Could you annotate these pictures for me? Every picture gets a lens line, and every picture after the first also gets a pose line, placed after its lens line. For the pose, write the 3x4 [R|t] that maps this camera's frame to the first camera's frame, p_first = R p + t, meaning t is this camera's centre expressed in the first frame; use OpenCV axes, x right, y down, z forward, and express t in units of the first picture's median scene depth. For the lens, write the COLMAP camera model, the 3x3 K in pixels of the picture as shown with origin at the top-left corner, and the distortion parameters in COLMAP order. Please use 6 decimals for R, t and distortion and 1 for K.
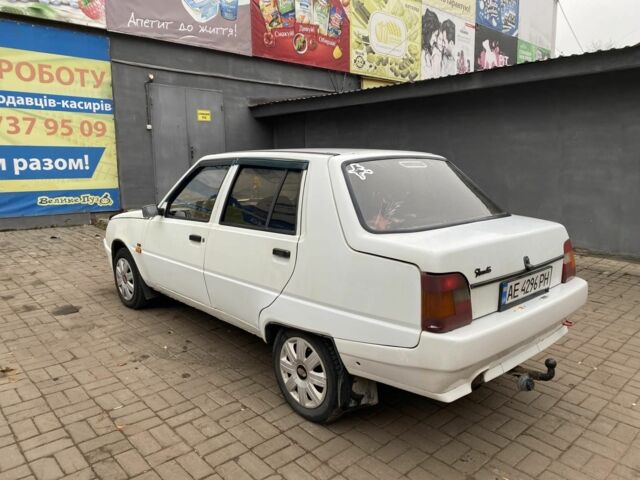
lens RADIAL K [[486.1, 0, 320.3], [0, 486.1, 236.9], [0, 0, 1]] dist [0.028451, -0.023497]
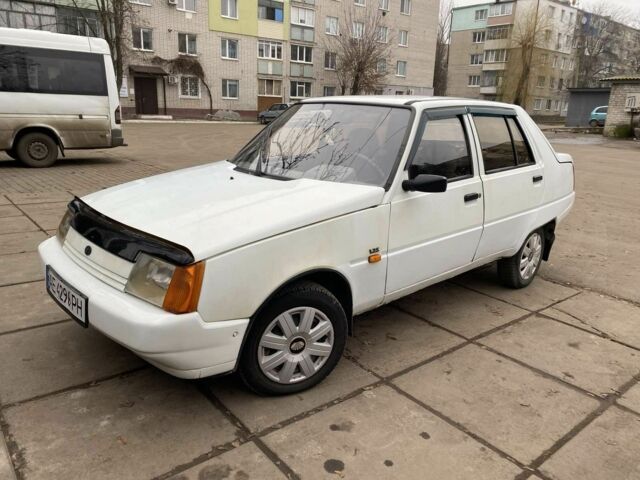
lens RADIAL K [[486.1, 0, 319.7], [0, 486.1, 239.1], [0, 0, 1]] dist [0.028451, -0.023497]
pose [[-0.007661, -0.272773, 0.962048, -1.076752], [0.137981, 0.952585, 0.271189, -0.195040], [-0.990405, 0.134822, 0.030340, 1.180108]]
